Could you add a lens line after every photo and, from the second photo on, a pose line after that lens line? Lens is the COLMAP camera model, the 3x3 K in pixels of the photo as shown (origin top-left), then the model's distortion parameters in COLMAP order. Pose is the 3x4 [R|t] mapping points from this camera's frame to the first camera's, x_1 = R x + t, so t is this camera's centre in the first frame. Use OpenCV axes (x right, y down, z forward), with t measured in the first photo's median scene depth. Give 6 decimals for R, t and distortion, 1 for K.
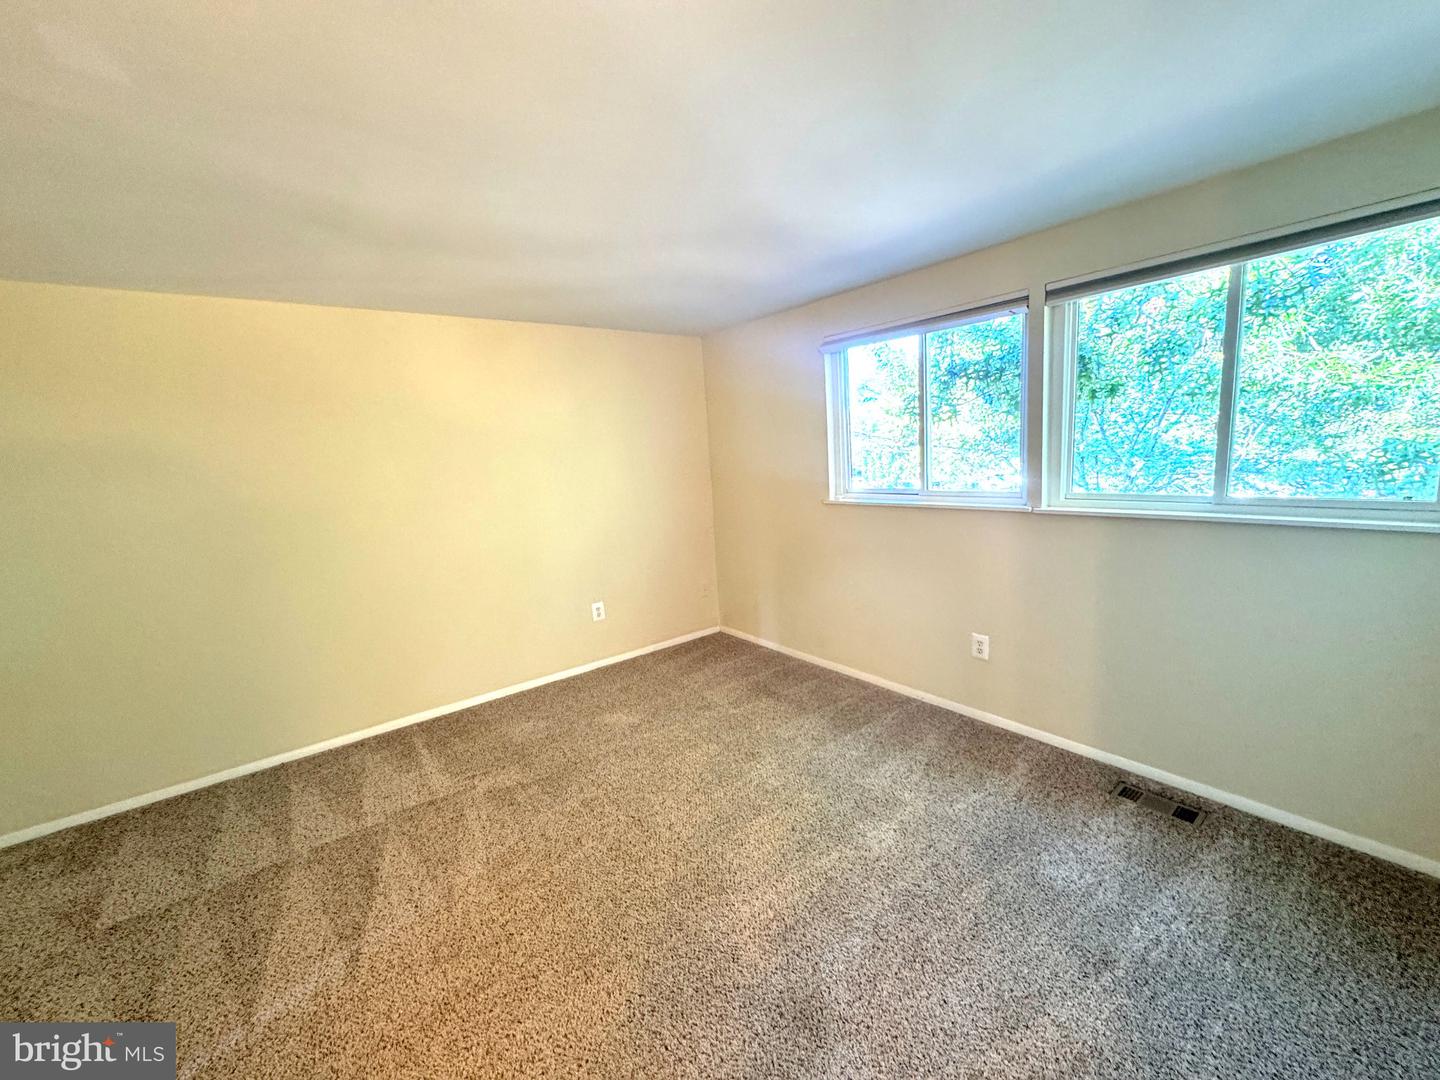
lens RADIAL K [[577.5, 0, 720.3], [0, 577.5, 537.0], [0, 0, 1]] dist [-0.002618, -0.000022]
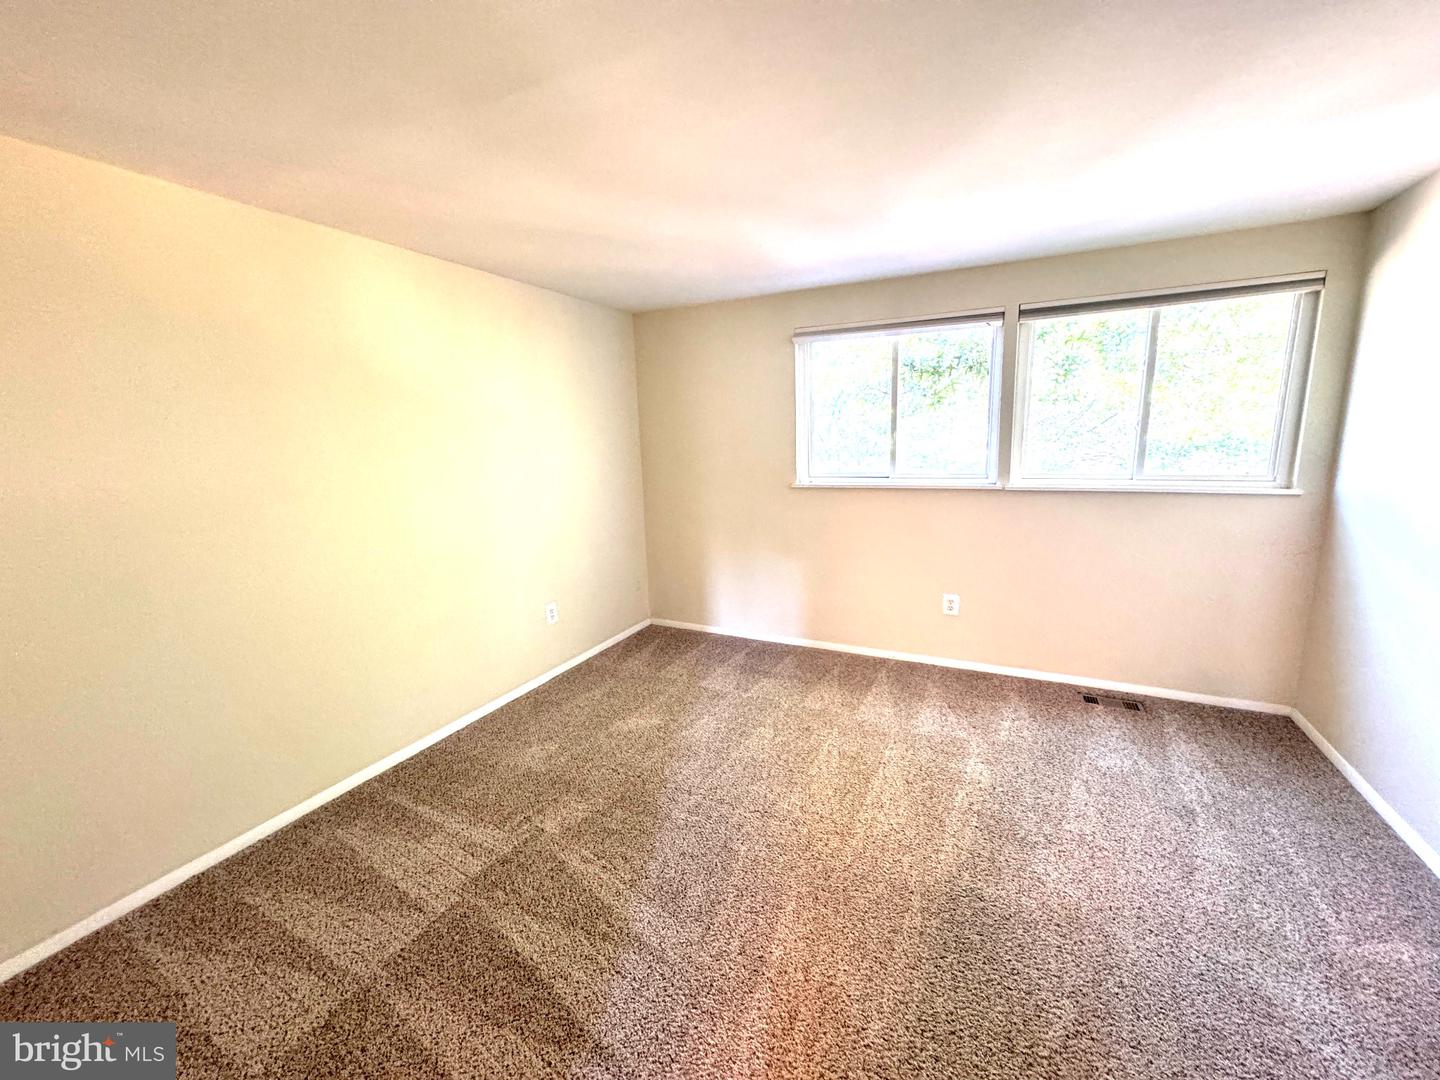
lens RADIAL K [[577.5, 0, 714.9], [0, 577.5, 534.9], [0, 0, 1]] dist [-0.002618, -0.000022]
pose [[0.903419, -0.042527, 0.426645, -0.504200], [0.041473, 0.999070, 0.011767, 0.013830], [-0.426749, 0.007064, 0.904342, 0.139712]]
